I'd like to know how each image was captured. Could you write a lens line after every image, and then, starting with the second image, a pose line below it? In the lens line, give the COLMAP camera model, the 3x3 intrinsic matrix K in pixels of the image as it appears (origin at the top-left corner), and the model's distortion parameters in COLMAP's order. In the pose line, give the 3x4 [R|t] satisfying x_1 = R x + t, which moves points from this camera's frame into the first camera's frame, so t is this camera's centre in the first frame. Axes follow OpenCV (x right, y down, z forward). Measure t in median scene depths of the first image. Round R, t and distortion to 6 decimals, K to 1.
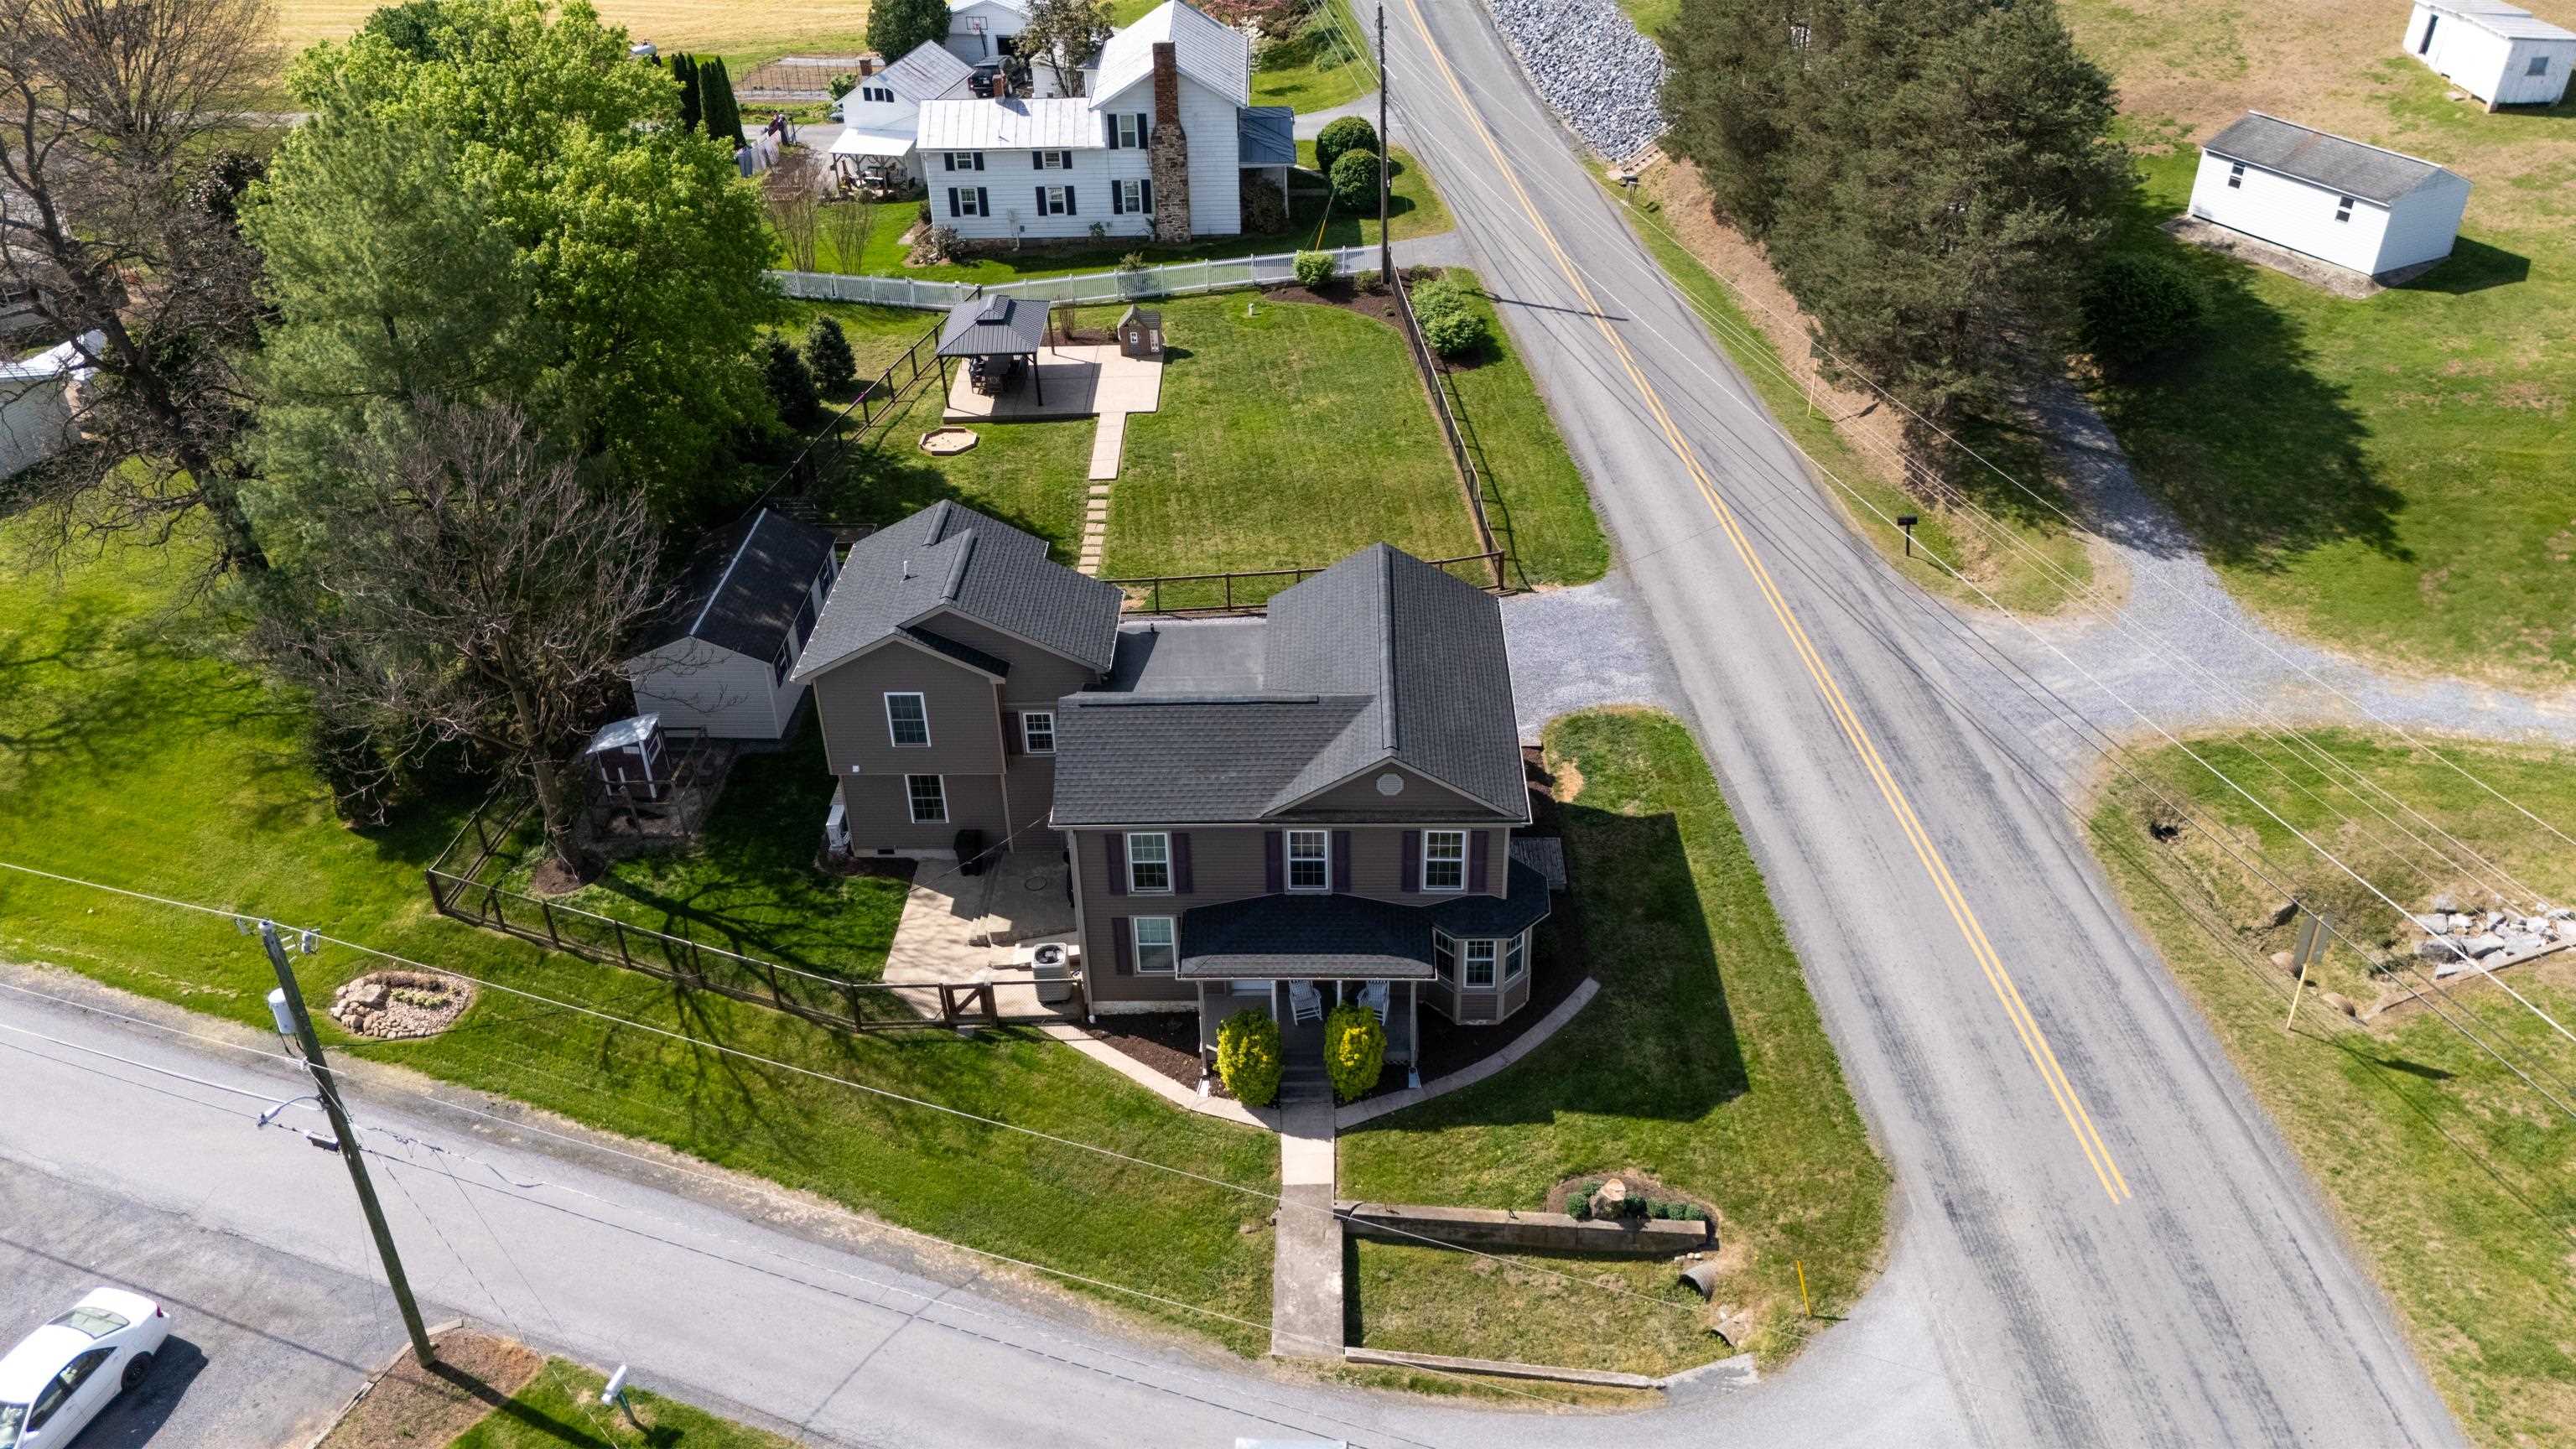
lens RADIAL K [[1881.4, 0, 1286.2], [0, 1881.4, 754.0], [0, 0, 1]] dist [0.069880, -0.068408]
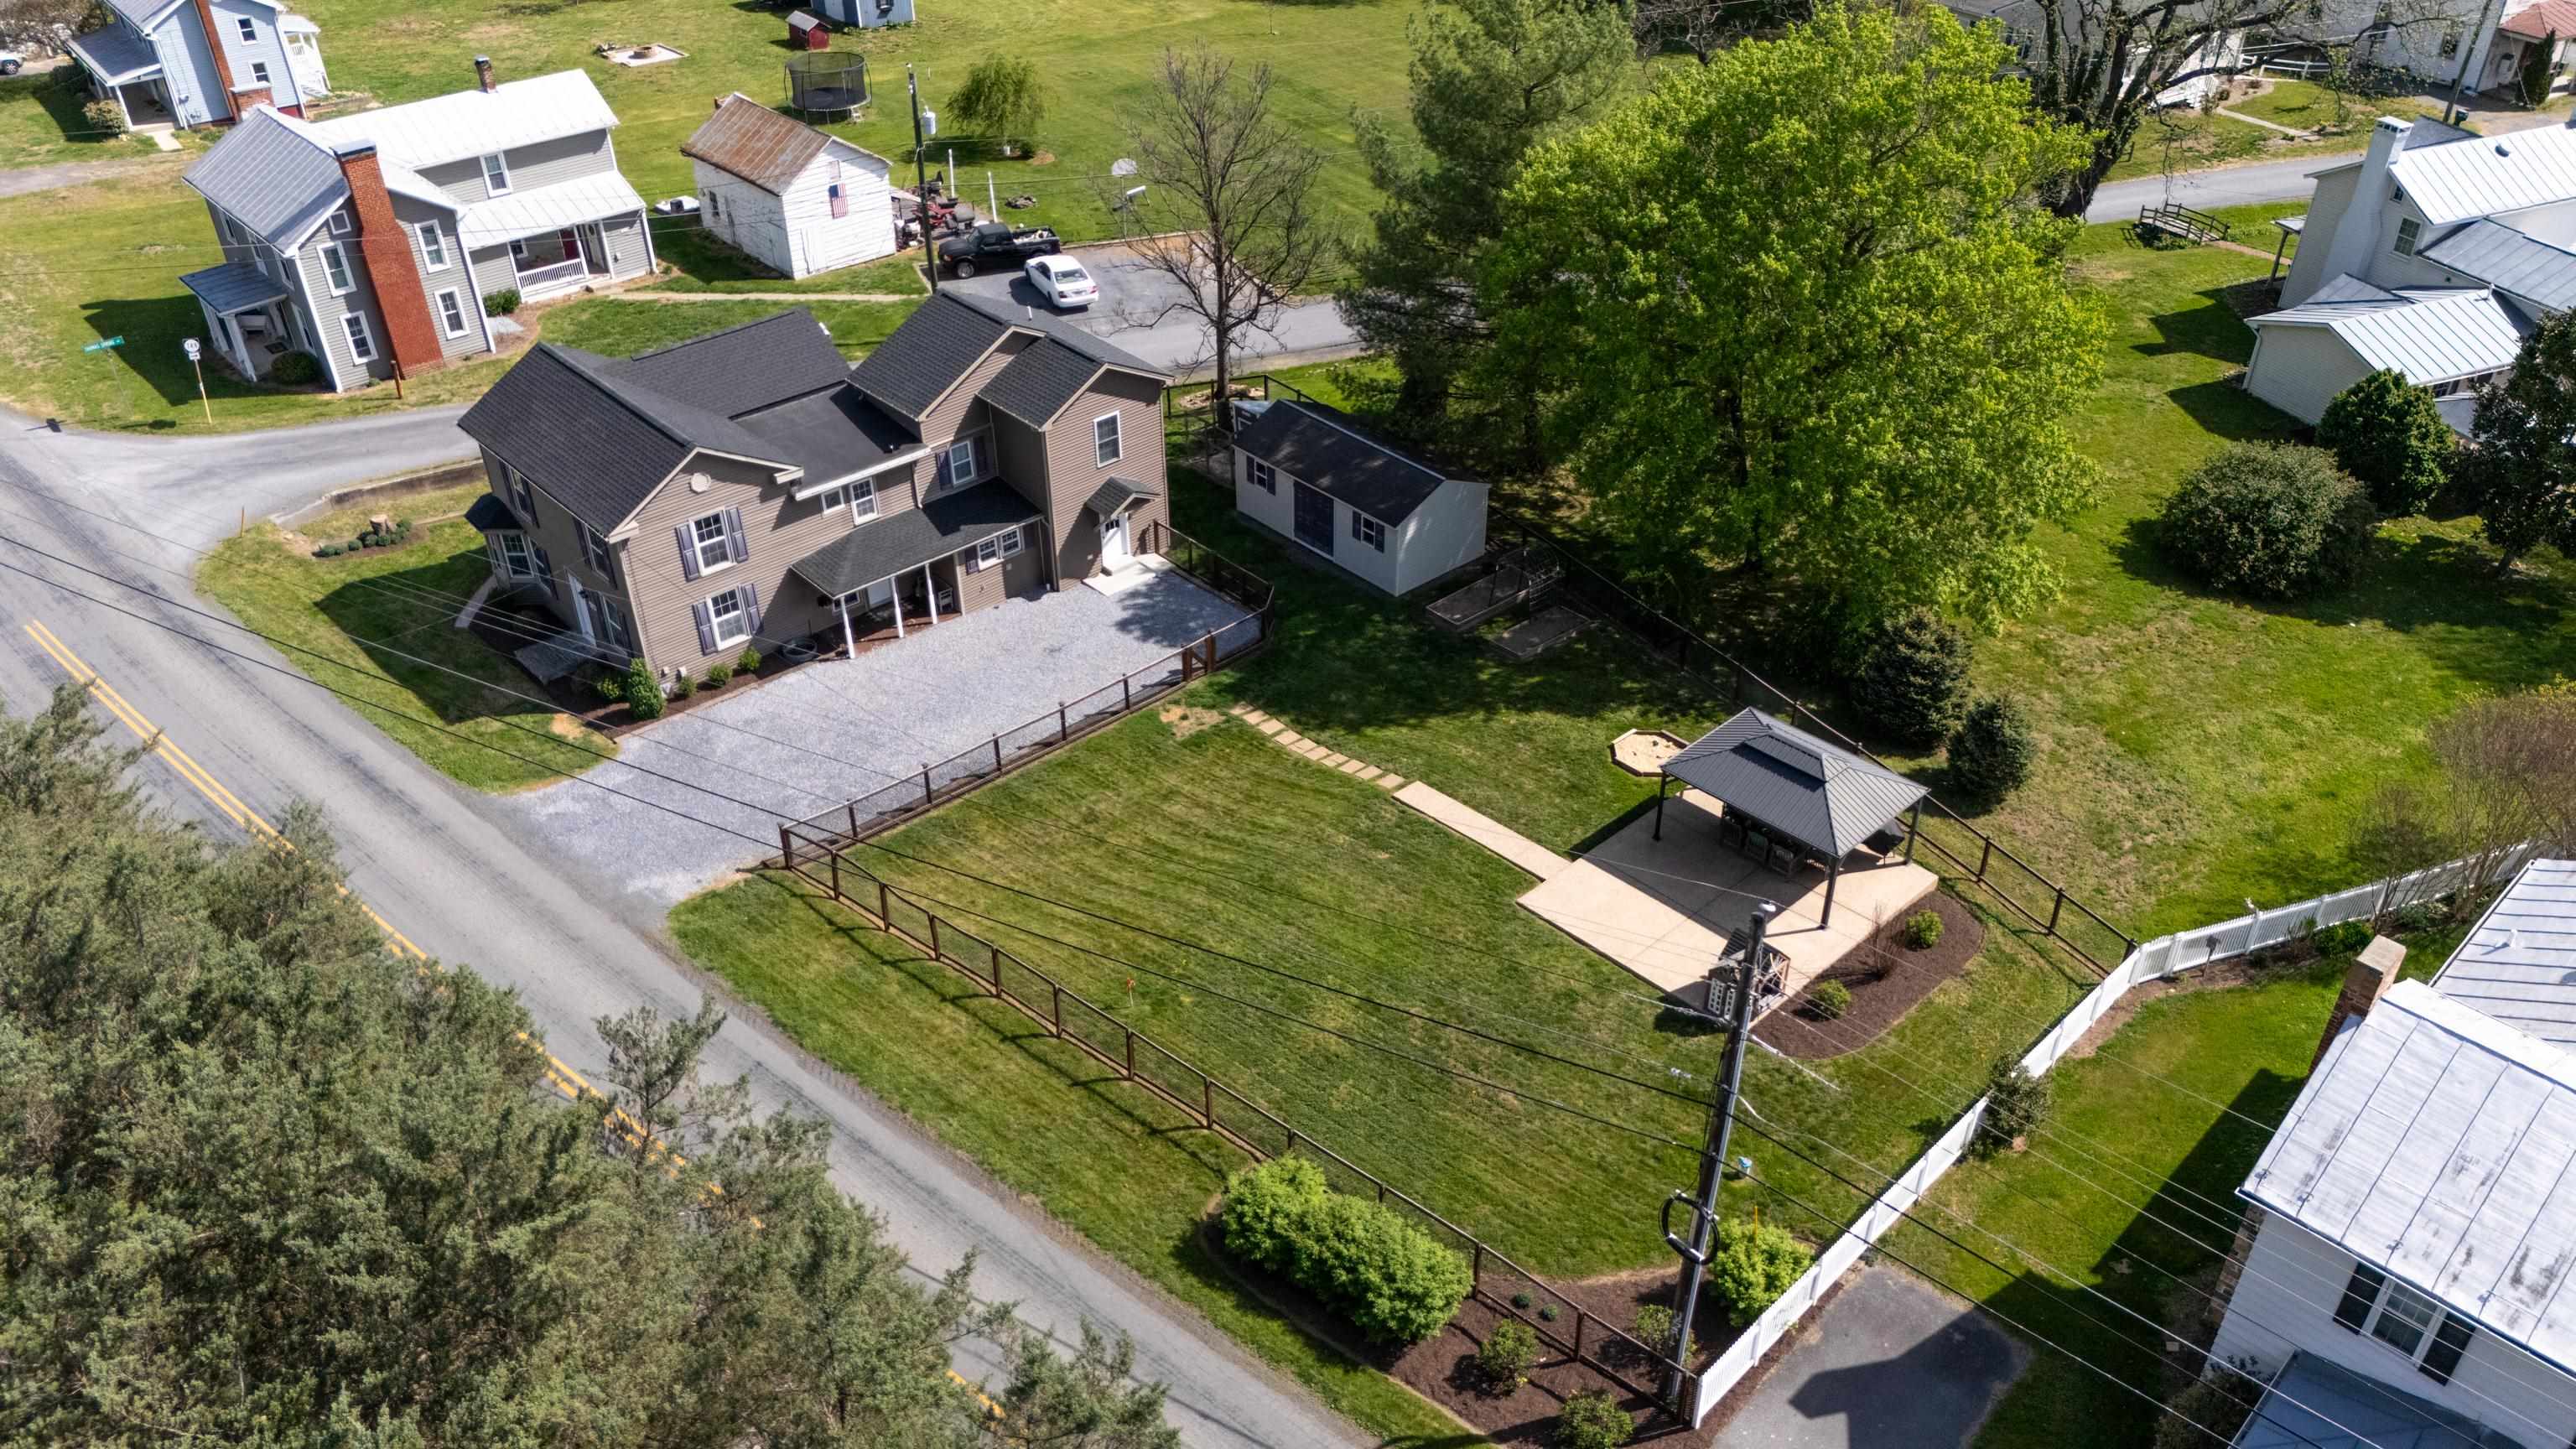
lens RADIAL K [[1905.0, 0, 1283.5], [0, 1905.0, 721.7], [0, 0, 1]] dist [0.071624, -0.074694]
pose [[-0.725021, 0.416951, -0.548176, 0.354309], [-0.362268, 0.446052, 0.818413, -0.791393], [0.585753, 0.791953, -0.172349, 1.133726]]
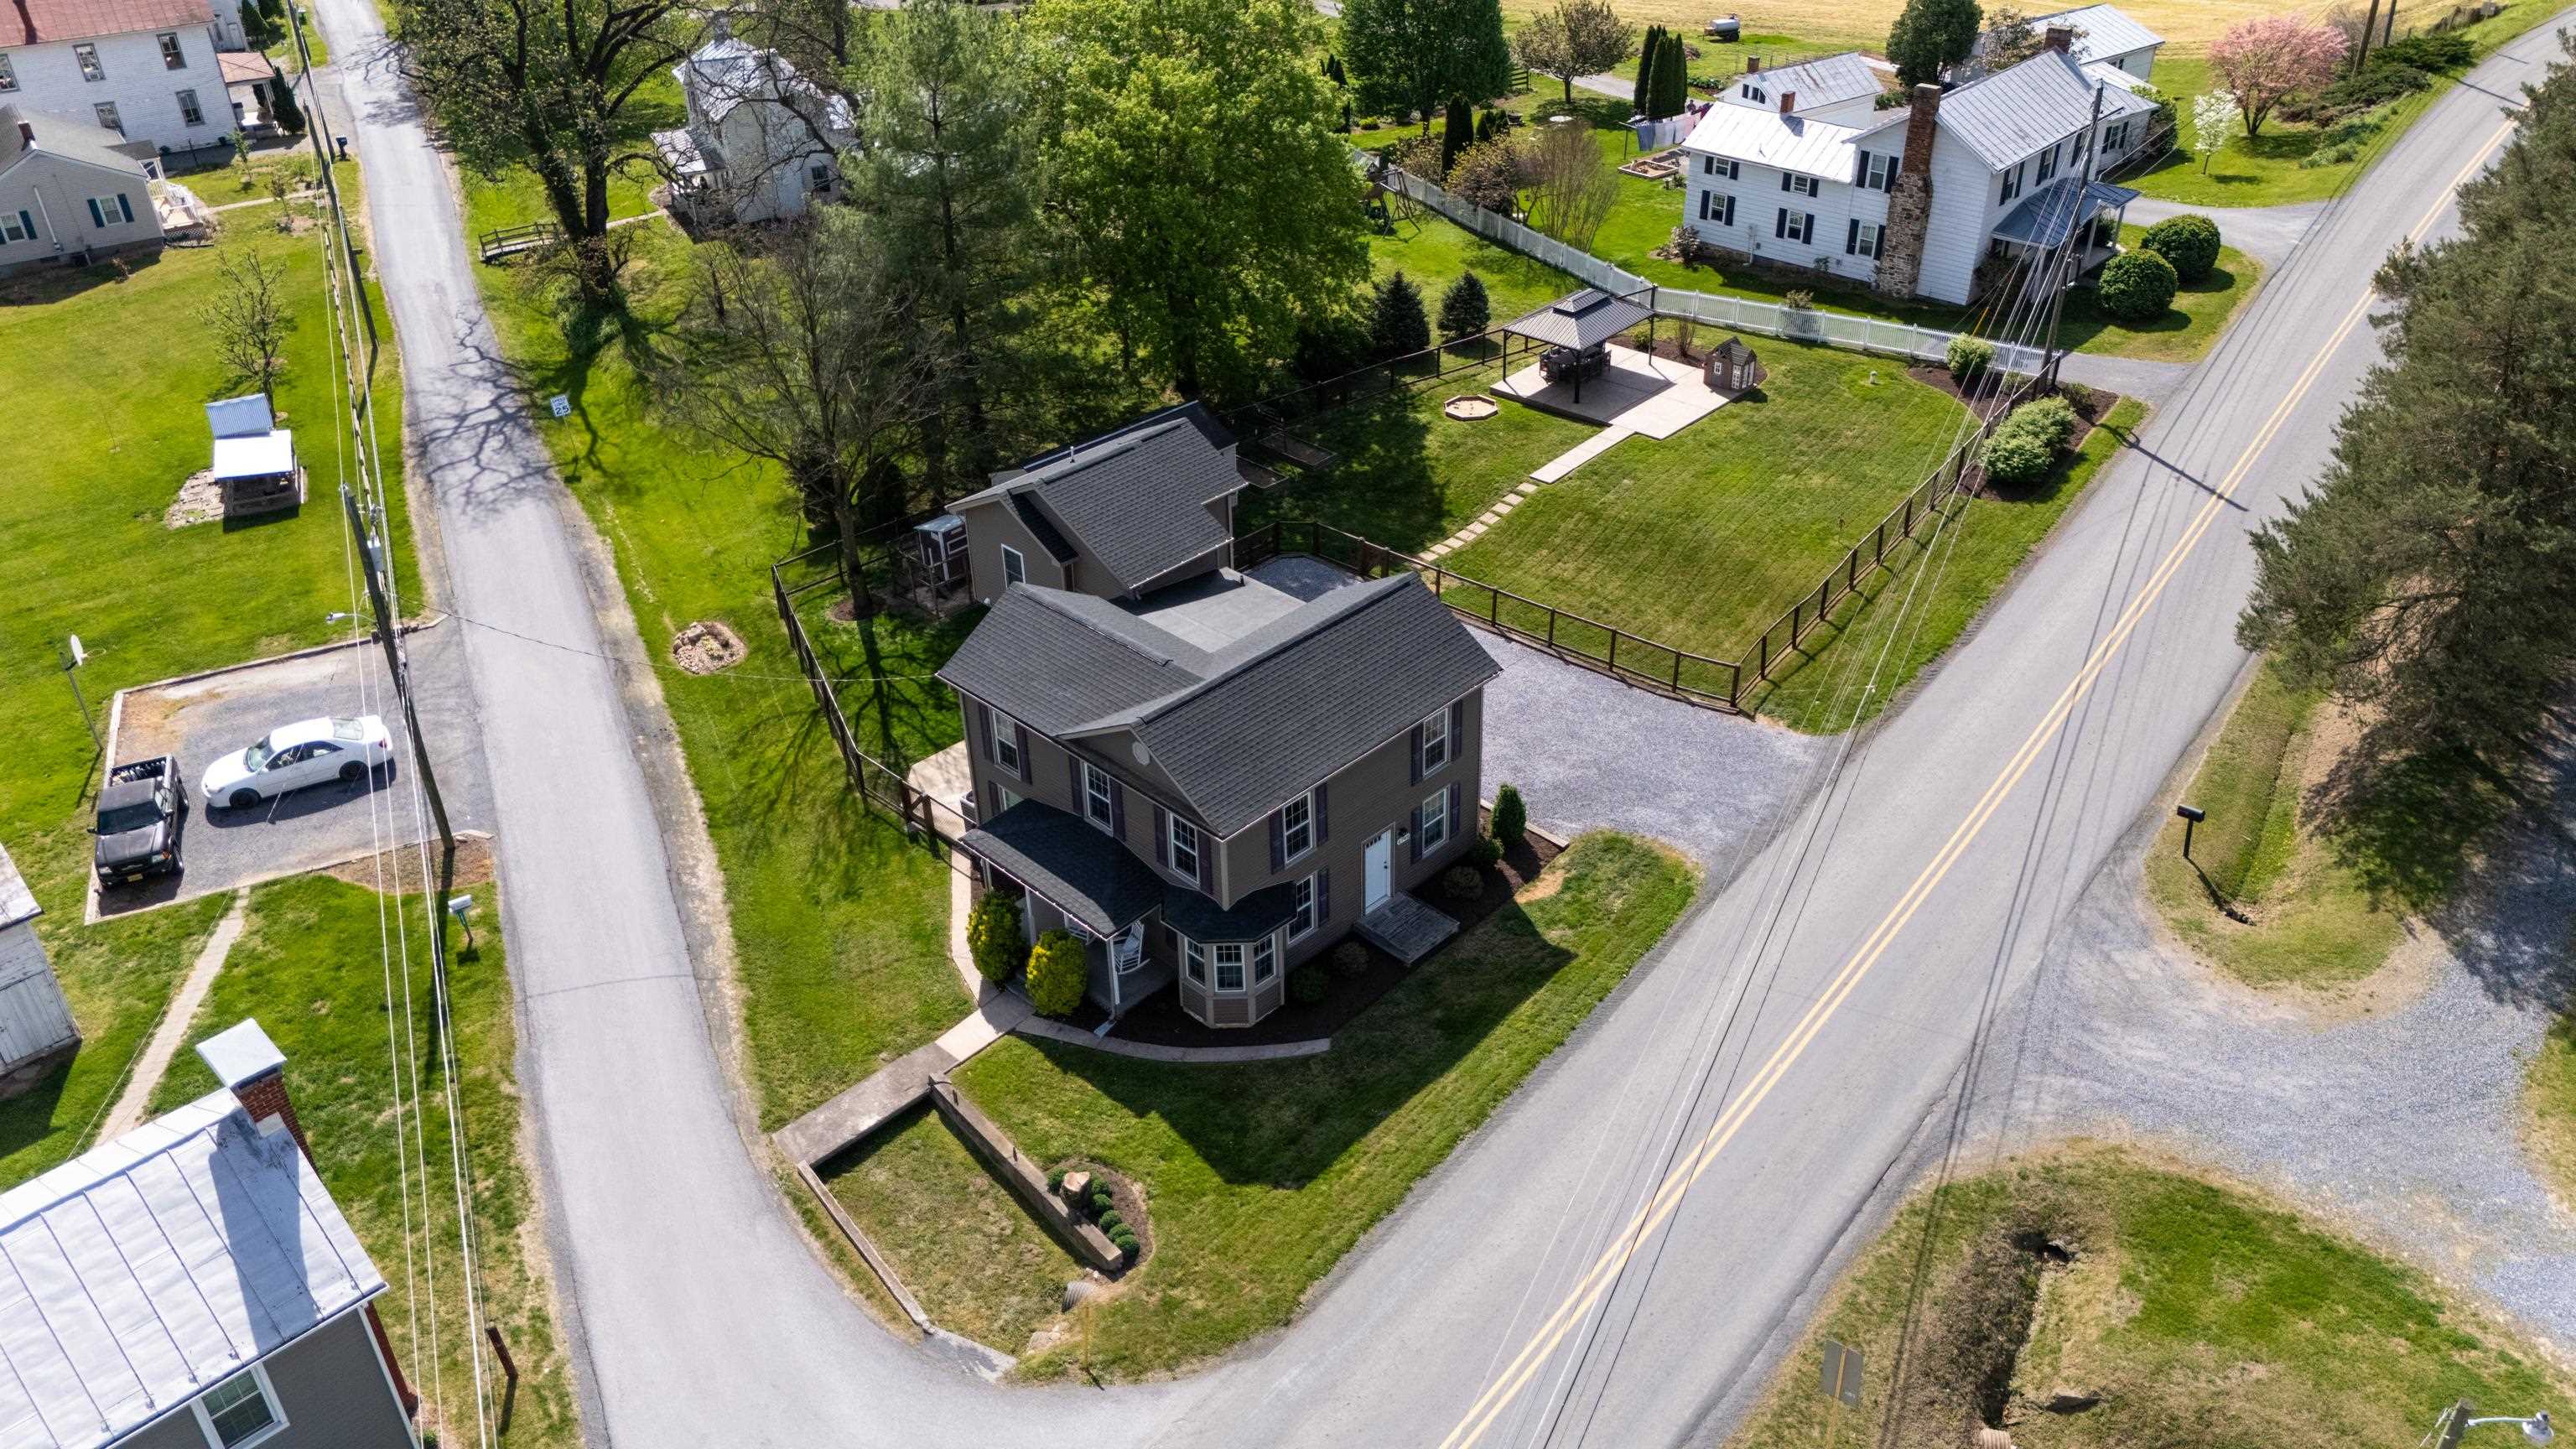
lens RADIAL K [[1905.0, 0, 1283.5], [0, 1905.0, 721.7], [0, 0, 1]] dist [0.071624, -0.074694]
pose [[0.725677, 0.376637, -0.575793, 0.465134], [-0.380533, 0.916924, 0.120188, -0.102348], [0.573225, 0.131891, 0.808714, 0.112583]]
